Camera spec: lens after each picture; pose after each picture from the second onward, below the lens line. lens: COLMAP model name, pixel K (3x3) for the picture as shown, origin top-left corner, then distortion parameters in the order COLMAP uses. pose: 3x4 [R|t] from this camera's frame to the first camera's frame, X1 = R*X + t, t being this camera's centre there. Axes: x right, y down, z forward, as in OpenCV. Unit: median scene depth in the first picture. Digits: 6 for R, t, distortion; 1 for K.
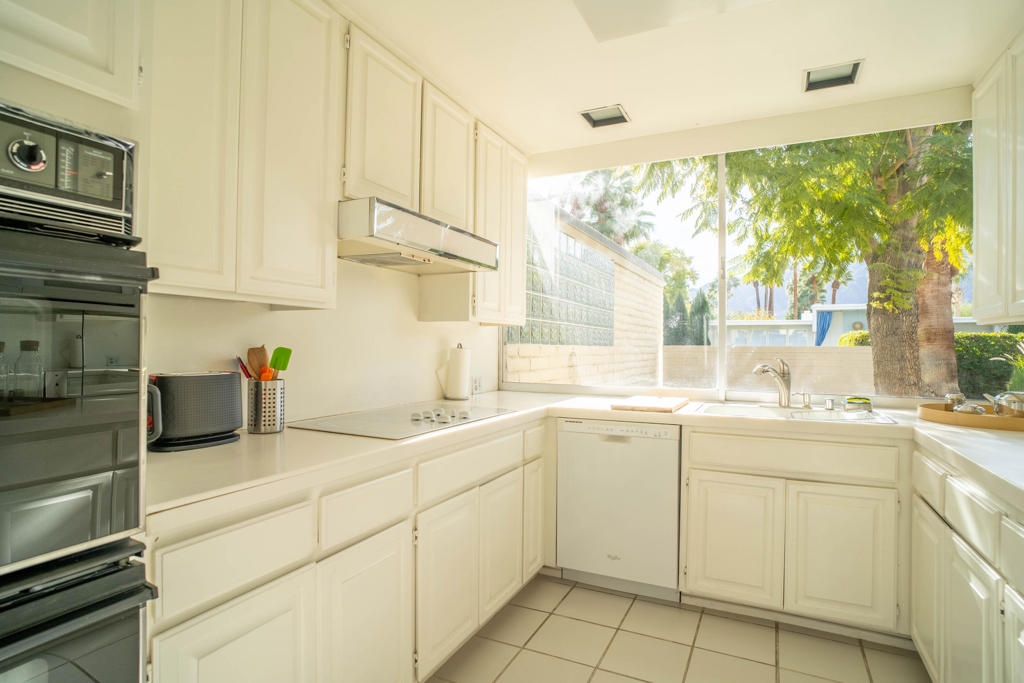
lens RADIAL K [[531.0, 0, 515.8], [0, 531.0, 339.3], [0, 0, 1]] dist [-0.042444, 0.017468]
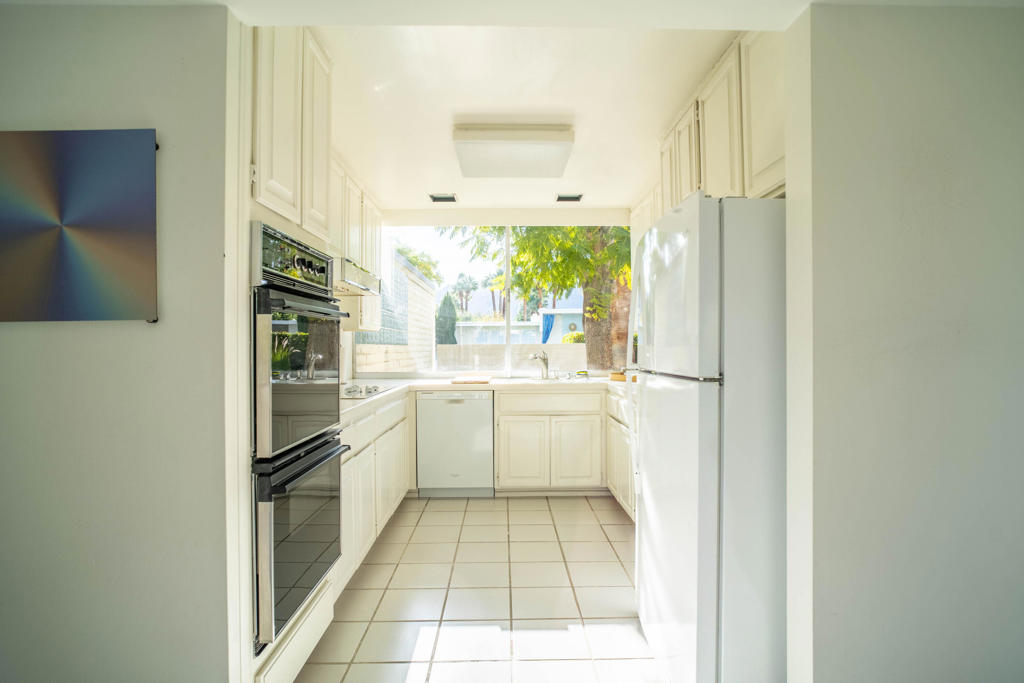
lens RADIAL K [[531.0, 0, 511.4], [0, 531.0, 332.4], [0, 0, 1]] dist [-0.042444, 0.017468]
pose [[0.893425, -0.001983, 0.449208, -0.256945], [0.007705, 0.999911, -0.010911, -0.003207], [-0.449147, 0.013209, 0.893360, -0.352452]]
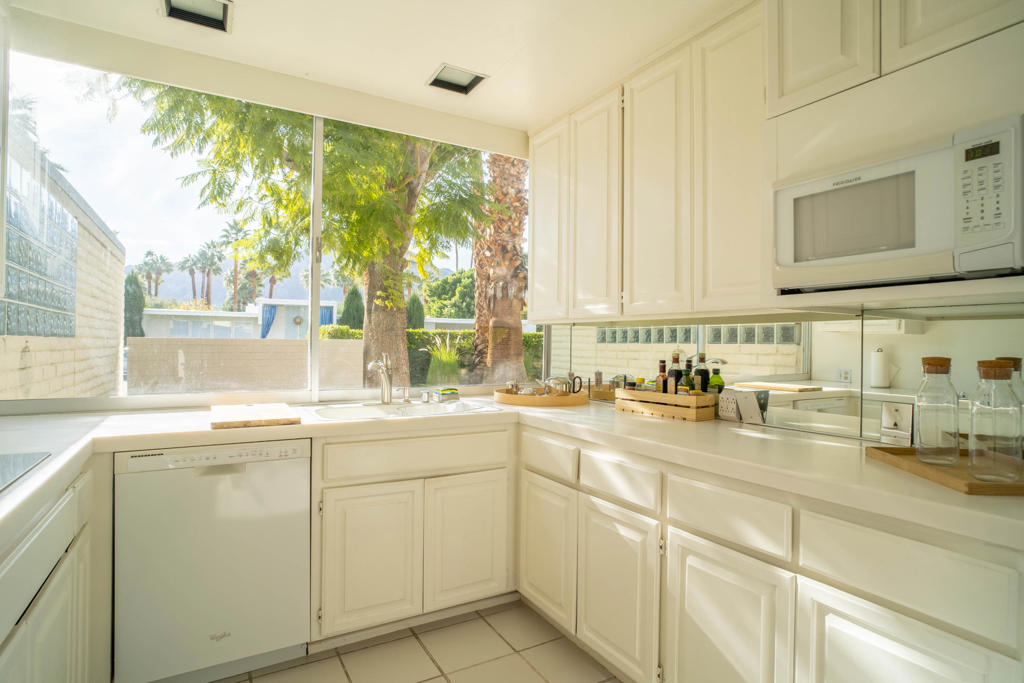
lens RADIAL K [[531.0, 0, 511.4], [0, 531.0, 340.0], [0, 0, 1]] dist [-0.042444, 0.017468]
pose [[0.556016, 0.003940, 0.831162, -0.120146], [-0.017593, 0.999821, 0.007029, 0.001380], [-0.830985, -0.018532, 0.555986, 0.191799]]
